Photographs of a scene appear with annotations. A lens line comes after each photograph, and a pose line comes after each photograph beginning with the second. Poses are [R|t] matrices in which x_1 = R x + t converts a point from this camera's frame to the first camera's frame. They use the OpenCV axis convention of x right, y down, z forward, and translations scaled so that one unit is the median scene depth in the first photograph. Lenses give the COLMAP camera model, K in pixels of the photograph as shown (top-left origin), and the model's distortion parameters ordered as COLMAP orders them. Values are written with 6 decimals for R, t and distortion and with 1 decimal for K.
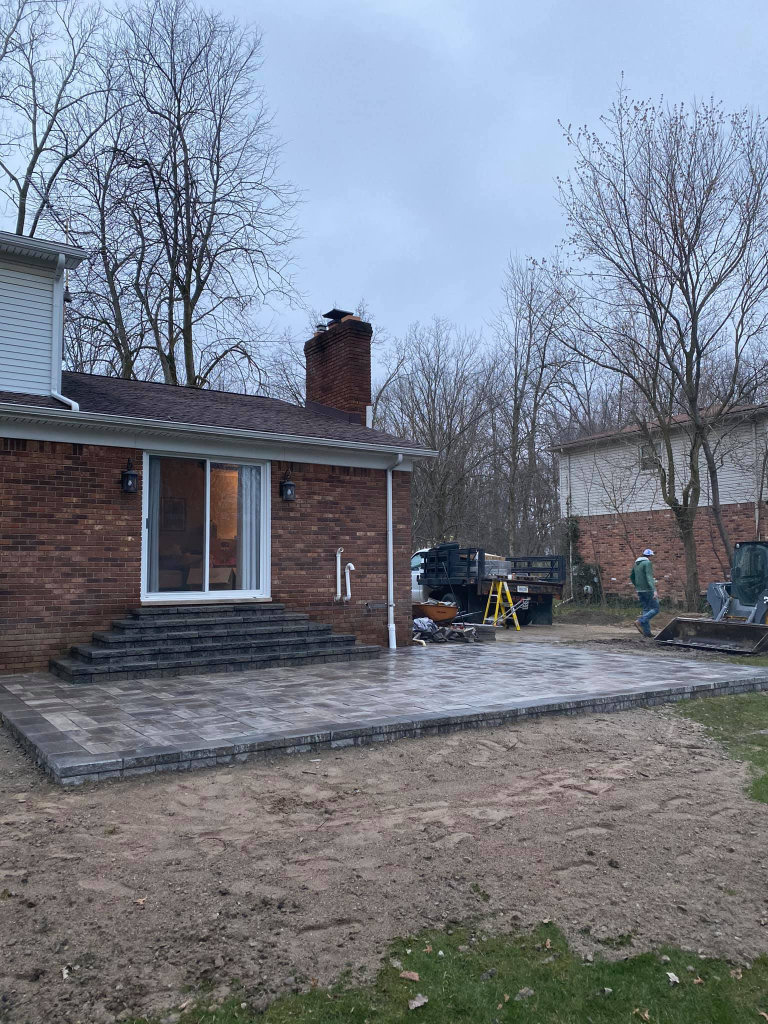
lens RADIAL K [[782.7, 0, 383.2], [0, 782.7, 511.7], [0, 0, 1]] dist [0.023348, -0.015678]
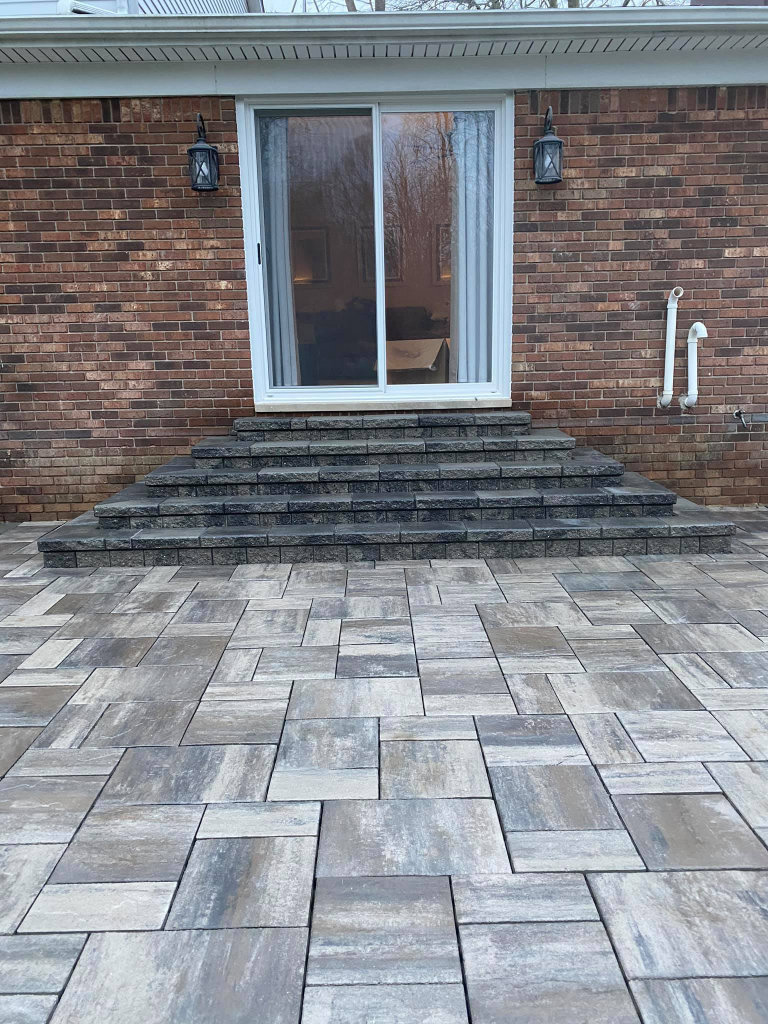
lens RADIAL K [[782.7, 0, 384.0], [0, 782.7, 514.6], [0, 0, 1]] dist [0.023348, -0.015678]
pose [[0.837968, 0.105002, -0.535522, 0.067643], [0.055914, 0.959630, 0.275652, 0.042700], [0.542847, -0.260931, 0.798269, 0.592463]]
